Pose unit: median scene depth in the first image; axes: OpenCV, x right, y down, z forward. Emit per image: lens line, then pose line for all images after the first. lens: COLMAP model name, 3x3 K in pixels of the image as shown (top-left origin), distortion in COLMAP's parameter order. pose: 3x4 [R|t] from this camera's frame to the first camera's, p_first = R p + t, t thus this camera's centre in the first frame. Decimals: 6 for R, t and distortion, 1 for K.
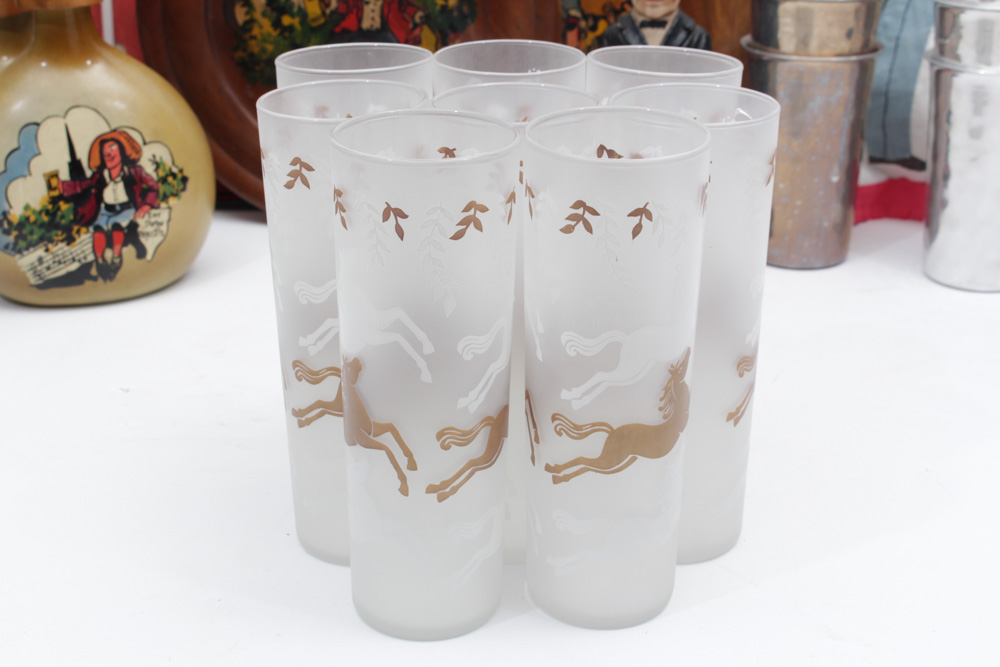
lens RADIAL K [[1571.7, 0, 468.8], [0, 1571.7, 310.0], [0, 0, 1]] dist [-0.059904, 0.000000]
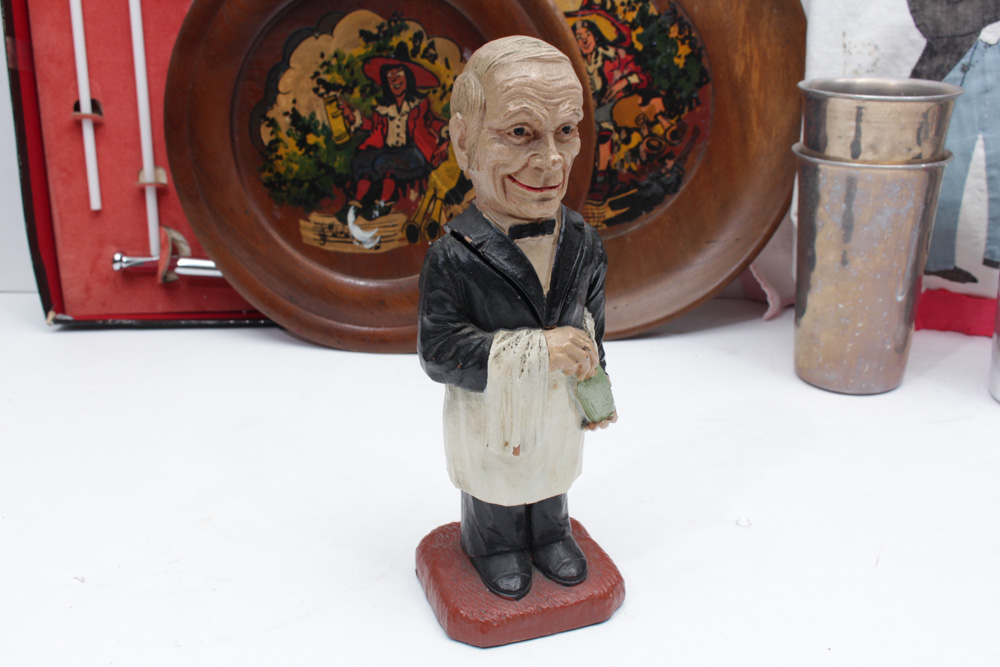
lens RADIAL K [[982.6, 0, 476.4], [0, 982.6, 329.5], [0, 0, 1]] dist [-0.102653, 0.000000]
pose [[0.998770, -0.012411, -0.048005, 0.014390], [0.011758, 0.999835, -0.013868, -0.056302], [0.048169, 0.013287, 0.998751, 0.398423]]
